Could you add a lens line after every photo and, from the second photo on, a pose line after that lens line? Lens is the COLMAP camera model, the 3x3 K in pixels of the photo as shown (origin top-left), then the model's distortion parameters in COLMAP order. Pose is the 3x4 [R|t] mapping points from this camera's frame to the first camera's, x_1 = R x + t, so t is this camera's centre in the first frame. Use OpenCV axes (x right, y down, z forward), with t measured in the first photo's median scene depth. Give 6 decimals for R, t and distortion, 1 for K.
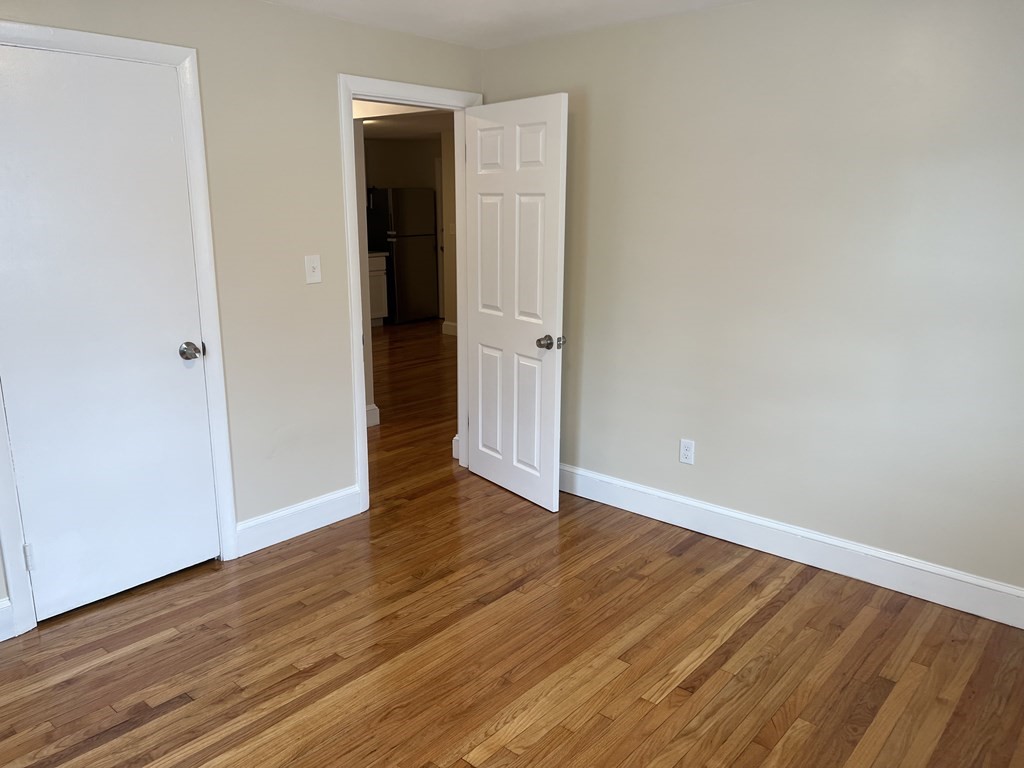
lens RADIAL K [[781.5, 0, 508.9], [0, 781.5, 383.0], [0, 0, 1]] dist [0.106671, -0.088975]
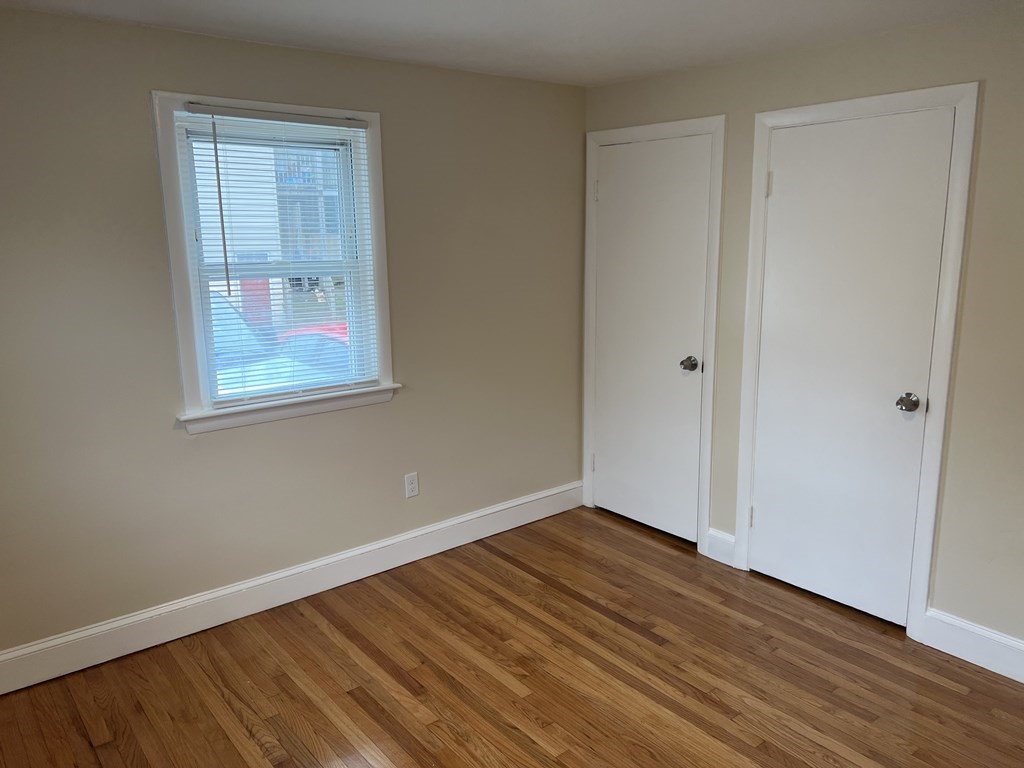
lens RADIAL K [[781.5, 0, 508.9], [0, 781.5, 383.0], [0, 0, 1]] dist [0.106671, -0.088975]
pose [[-0.169956, 0.188991, -0.967160, 0.694786], [-0.215272, 0.950614, 0.223587, -0.199662], [0.961651, 0.246202, -0.120878, 0.744844]]
